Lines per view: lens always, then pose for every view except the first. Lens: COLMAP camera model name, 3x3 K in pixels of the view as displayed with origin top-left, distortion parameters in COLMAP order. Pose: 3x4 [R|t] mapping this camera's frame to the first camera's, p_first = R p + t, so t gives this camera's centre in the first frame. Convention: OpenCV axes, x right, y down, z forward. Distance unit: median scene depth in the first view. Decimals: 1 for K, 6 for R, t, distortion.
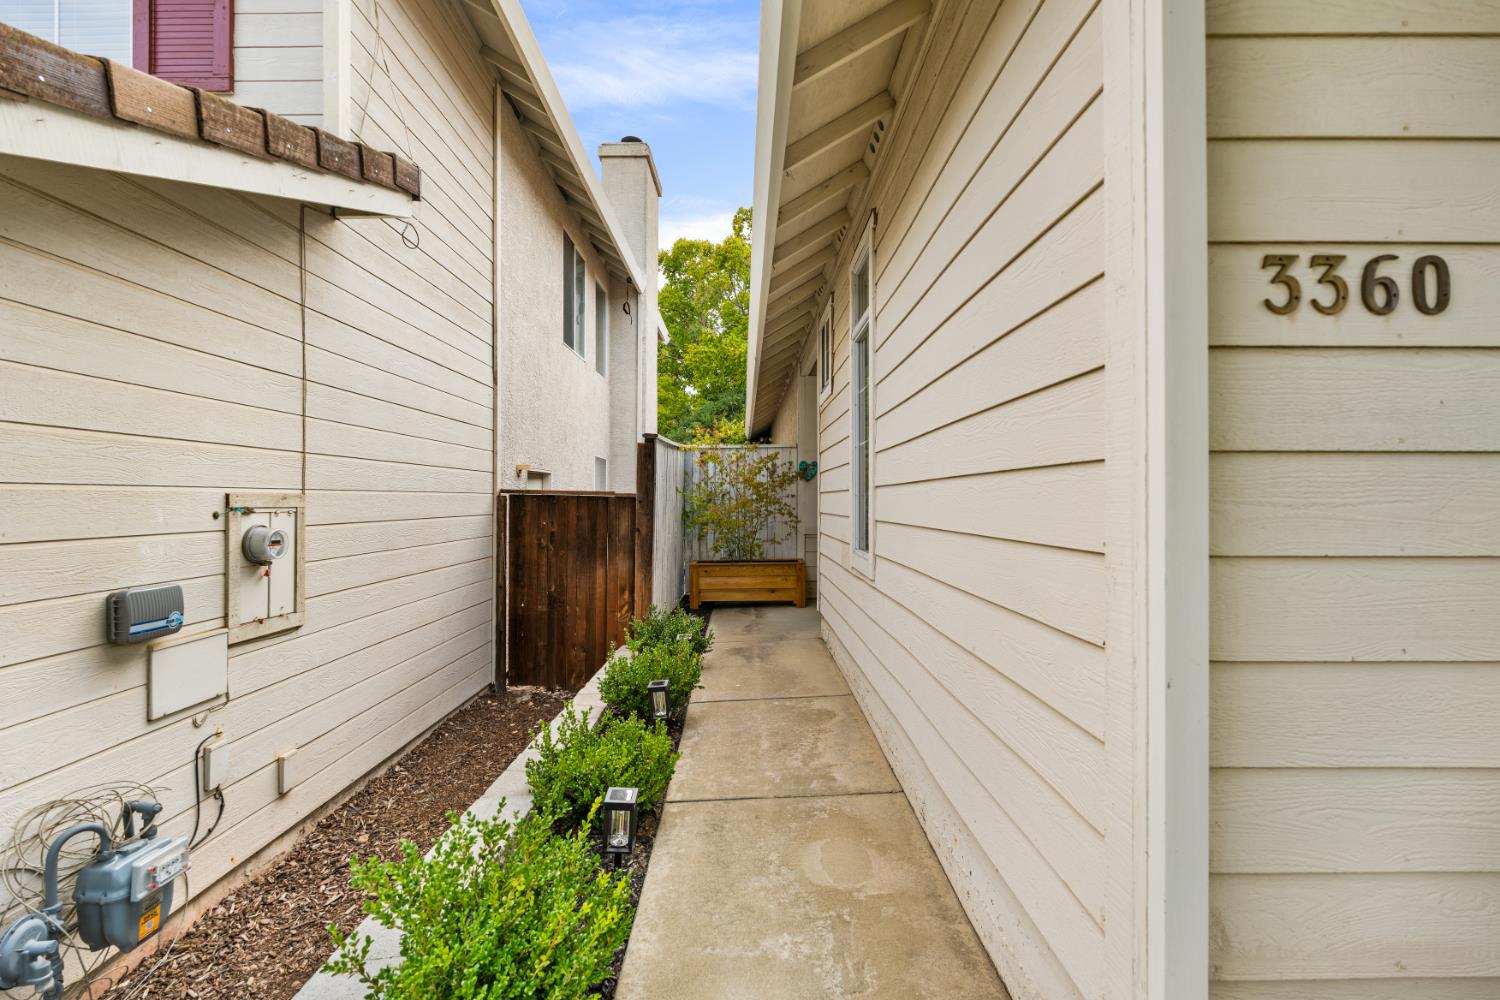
lens RADIAL K [[674.0, 0, 750.0], [0, 674.0, 500.0], [0, 0, 1]] dist [0.000555, 0.000358]
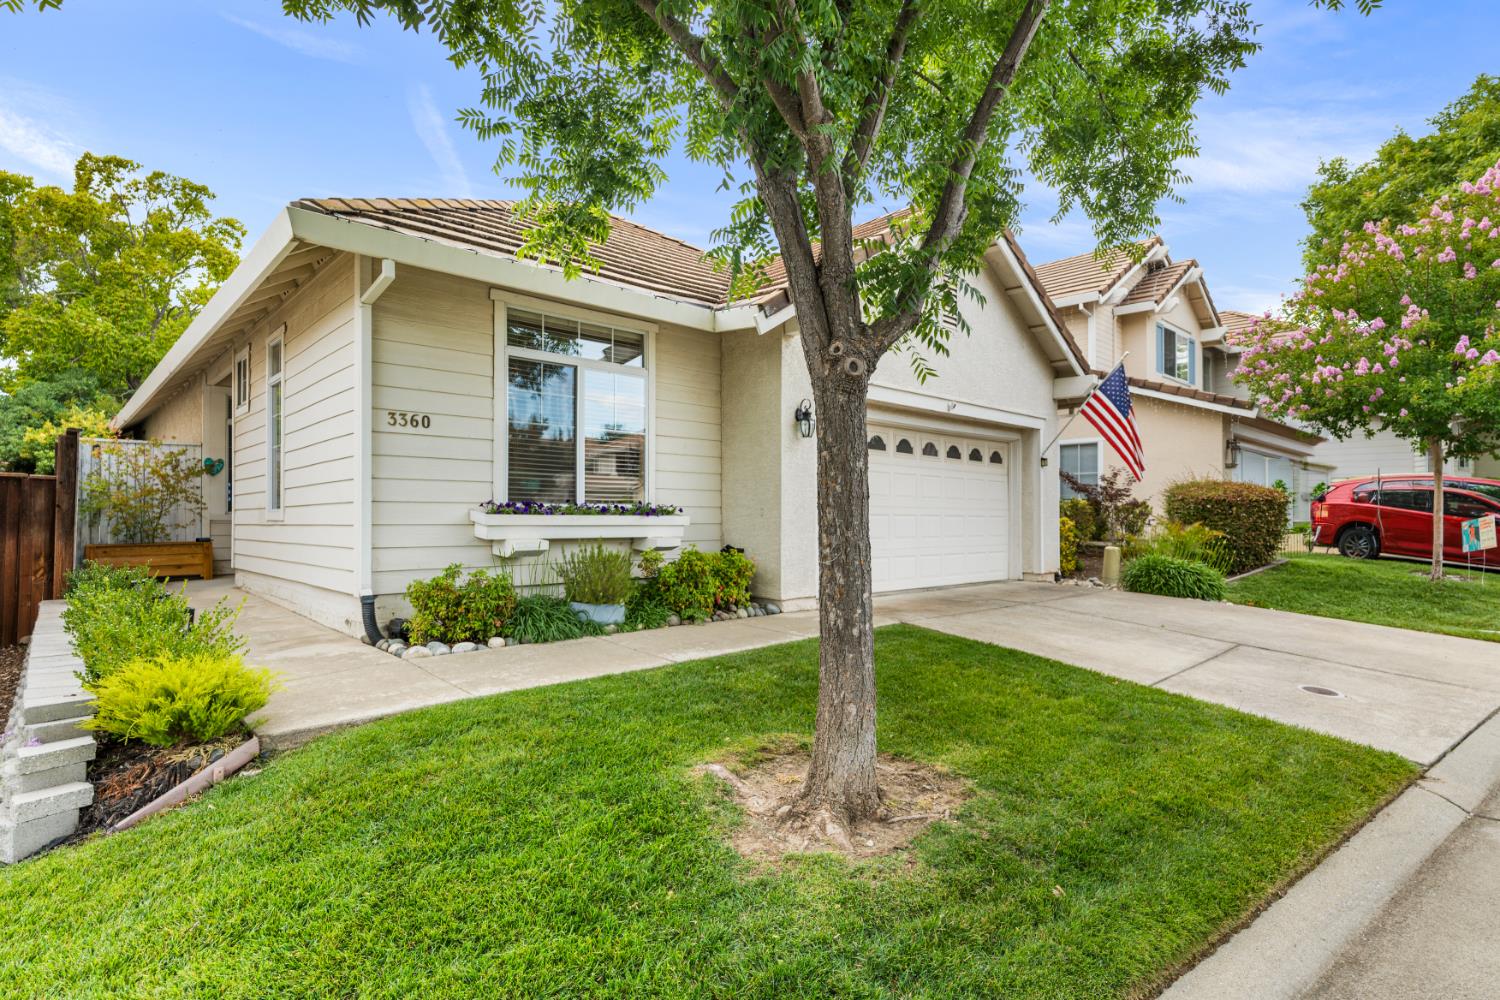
lens RADIAL K [[748.9, 0, 750.0], [0, 748.9, 500.0], [0, 0, 1]] dist [-0.000140, 0.000044]
pose [[0.729799, 0.008689, 0.683606, -0.305986], [0.006435, 0.999788, -0.019577, 0.115883], [-0.683631, 0.018686, 0.729588, -1.464234]]
